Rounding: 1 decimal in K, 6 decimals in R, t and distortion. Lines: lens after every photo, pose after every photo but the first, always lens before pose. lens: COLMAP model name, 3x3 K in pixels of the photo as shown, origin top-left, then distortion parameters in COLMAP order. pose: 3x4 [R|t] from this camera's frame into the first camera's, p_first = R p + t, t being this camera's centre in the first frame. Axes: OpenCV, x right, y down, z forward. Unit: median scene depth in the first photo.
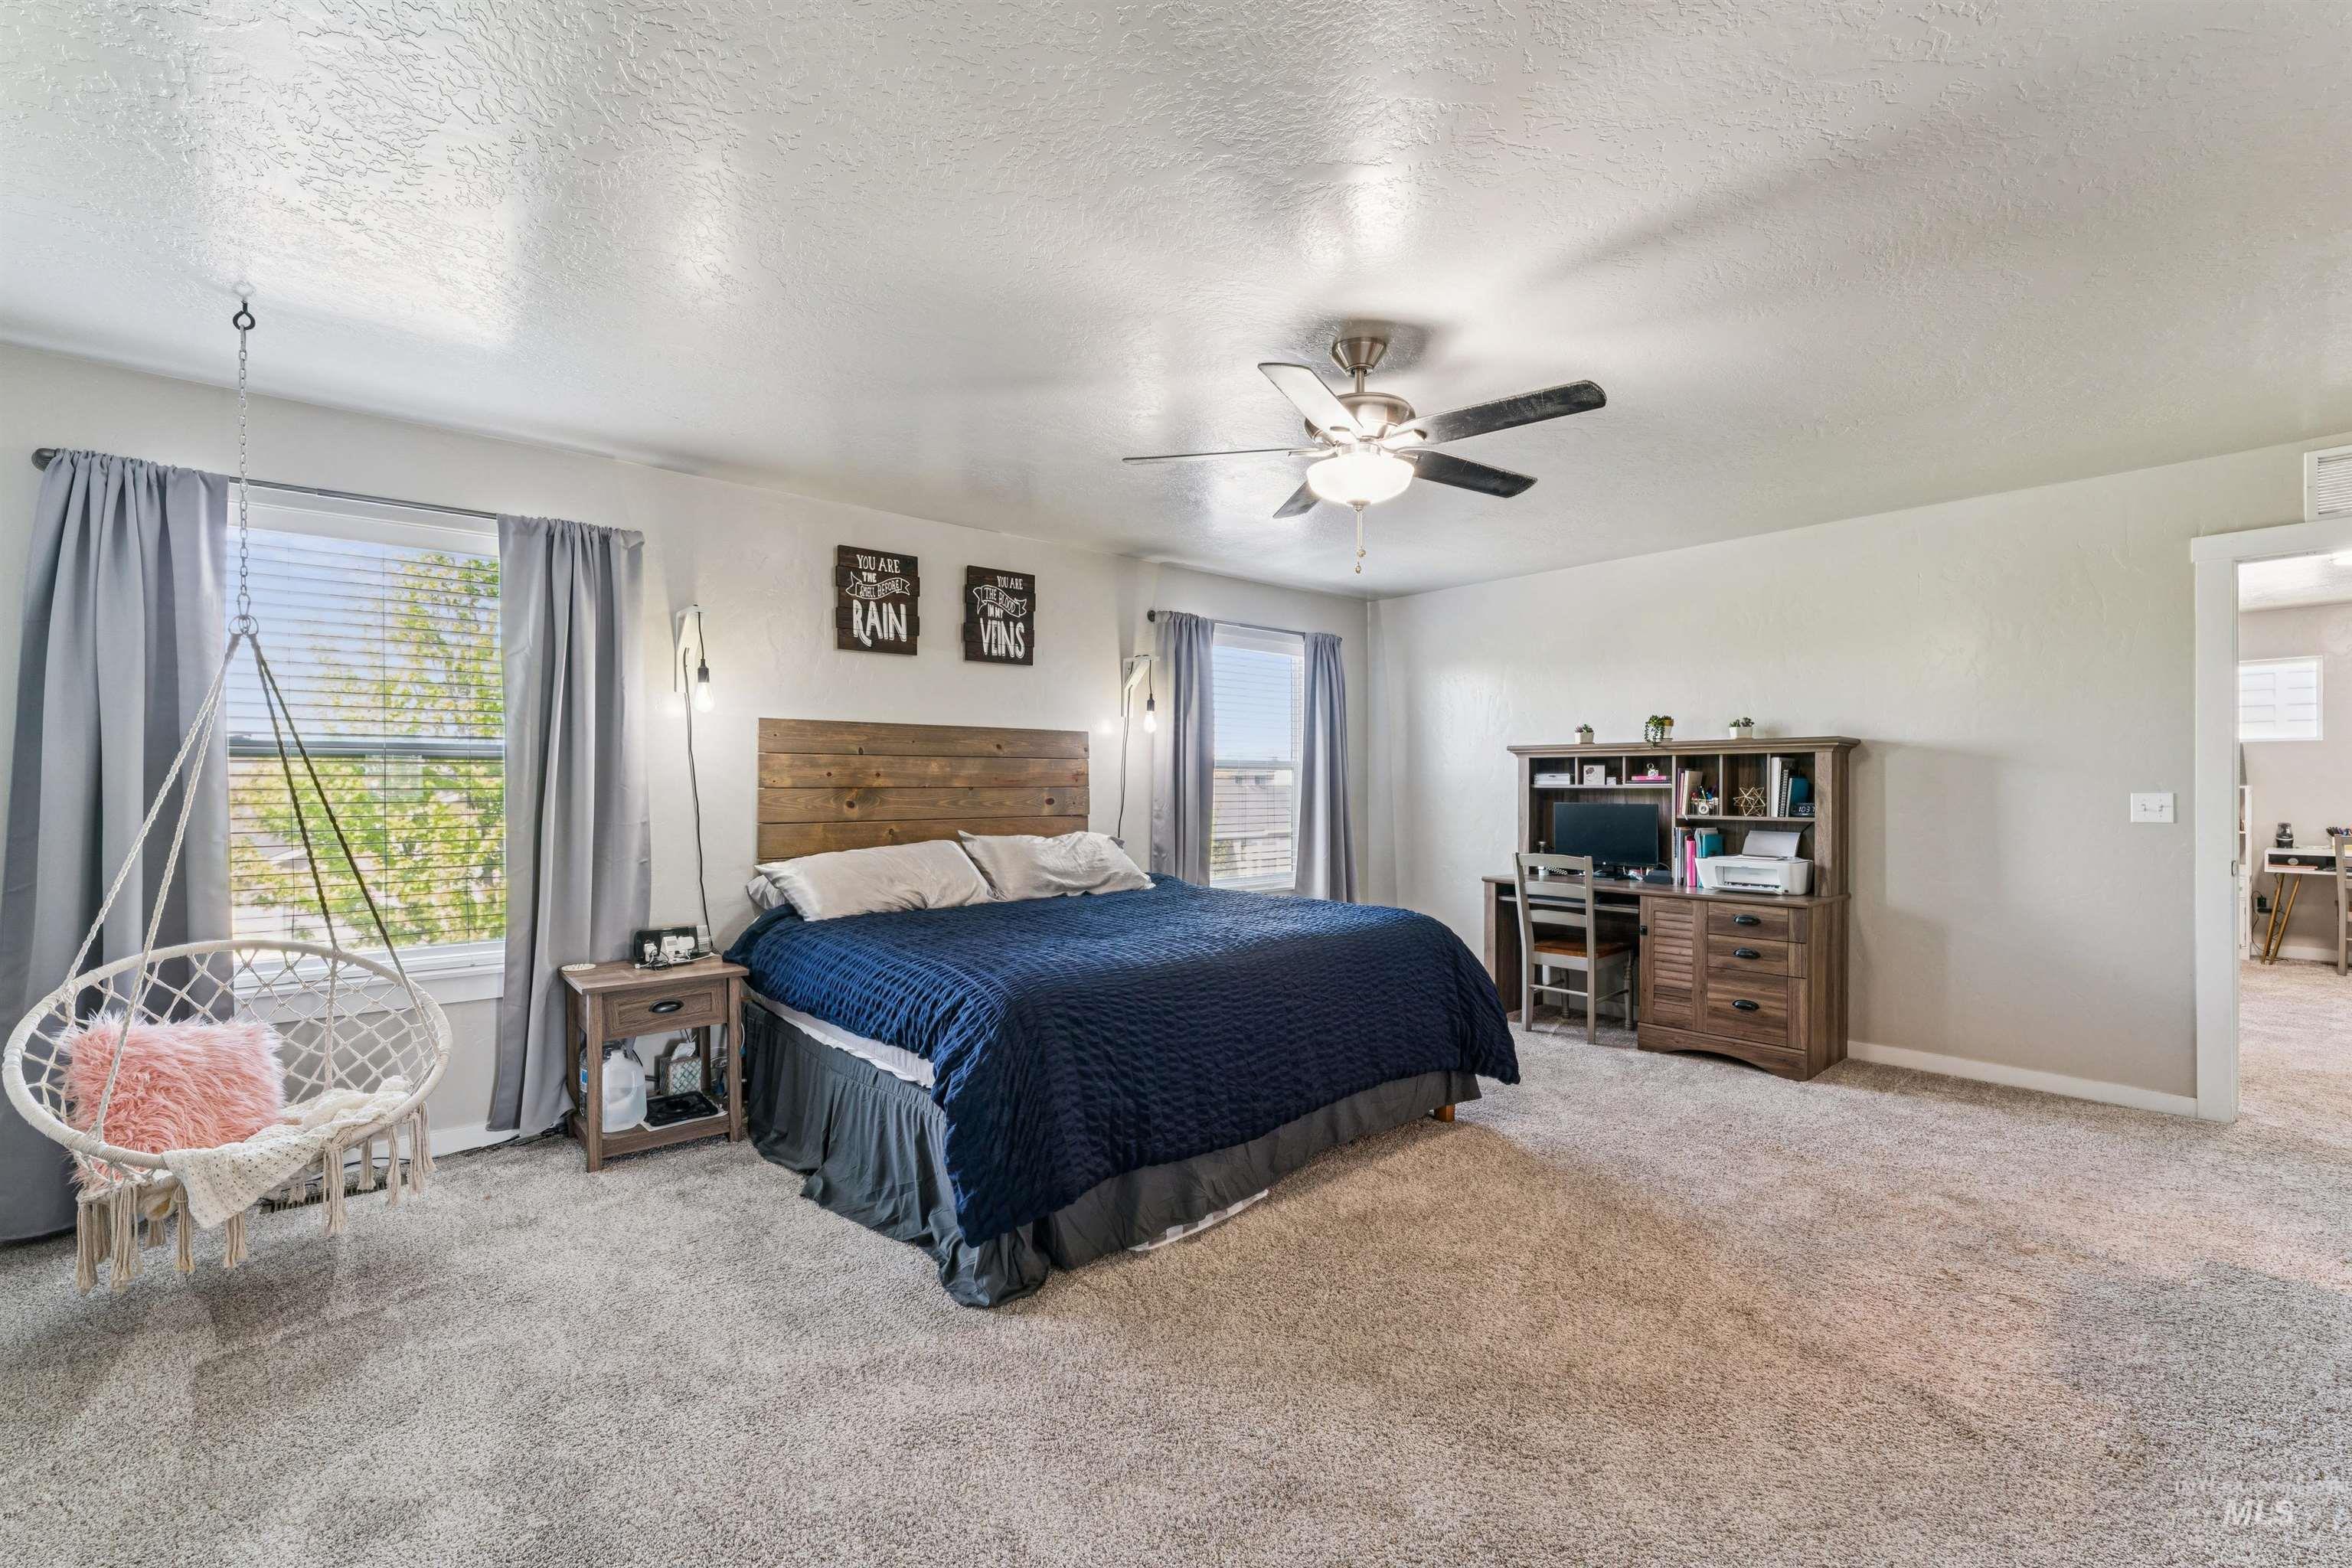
lens RADIAL K [[1012.1, 0, 1176.3], [0, 1012.1, 781.2], [0, 0, 1]] dist [-0.001945, -0.000979]
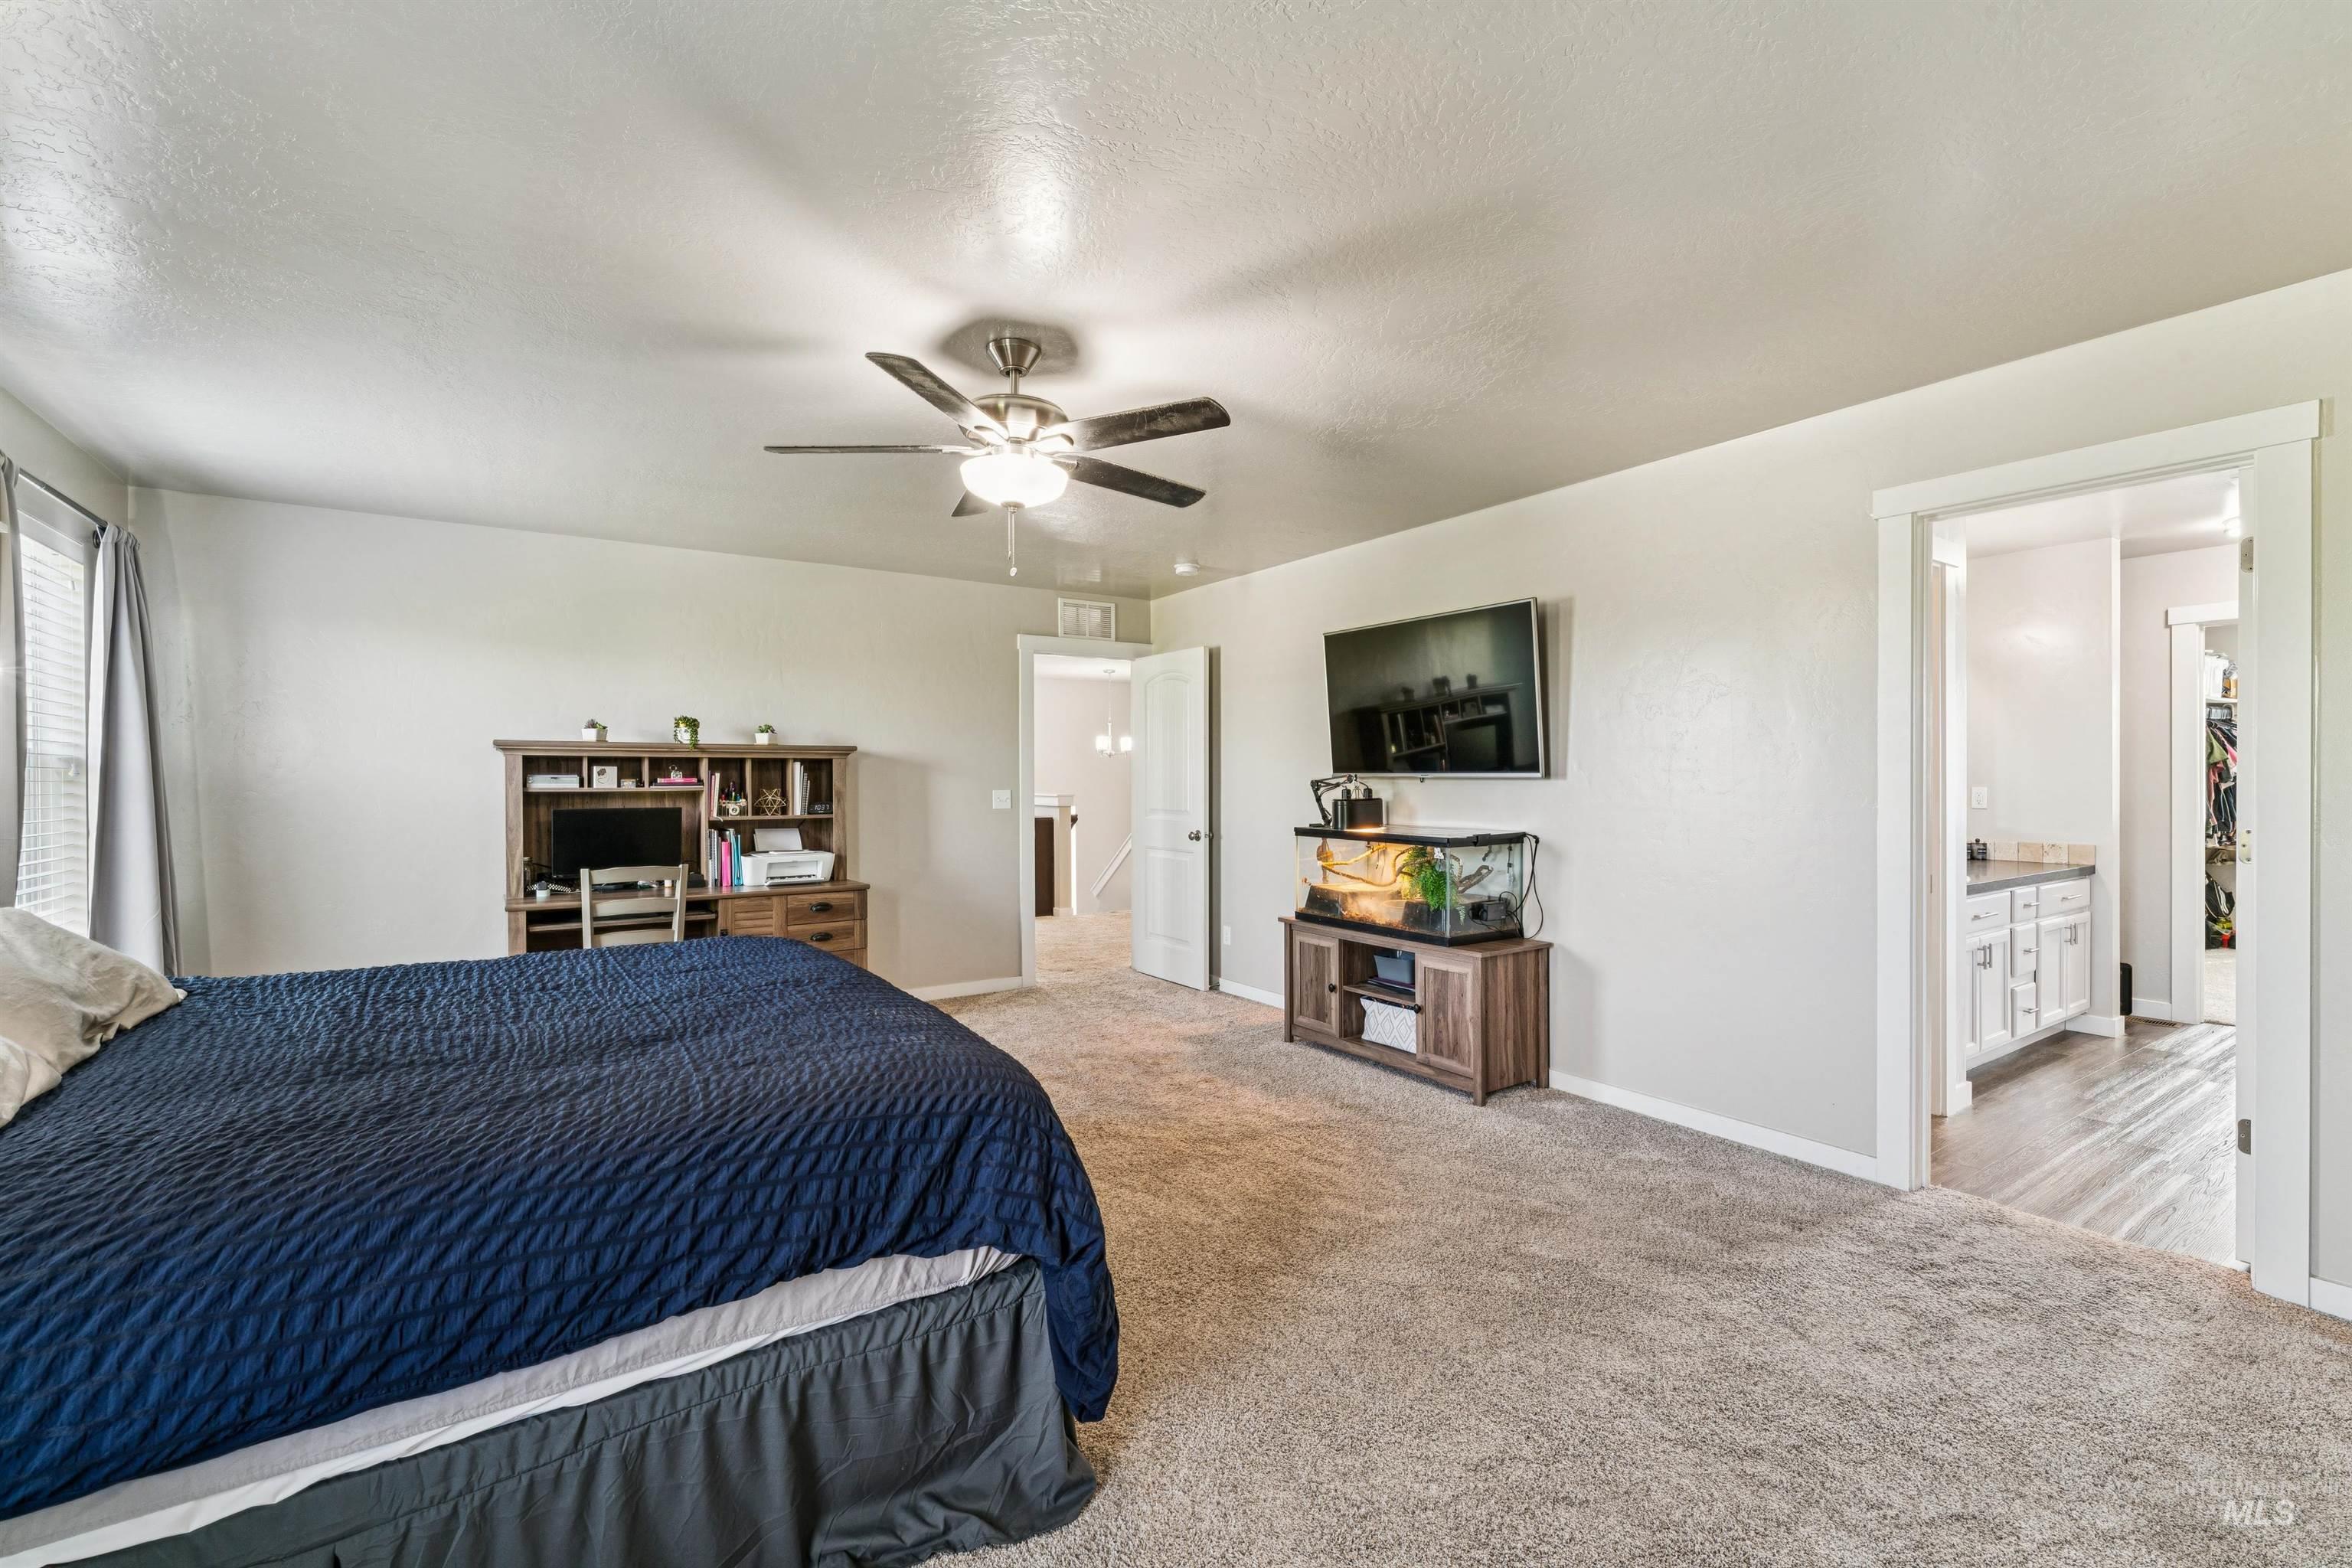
lens RADIAL K [[1012.1, 0, 1194.6], [0, 1012.1, 790.0], [0, 0, 1]] dist [-0.001945, -0.000979]
pose [[0.105304, -0.009991, 0.994390, -0.492064], [-0.001305, 0.999947, 0.010185, -0.004767], [-0.994439, -0.002370, 0.105286, 0.452071]]
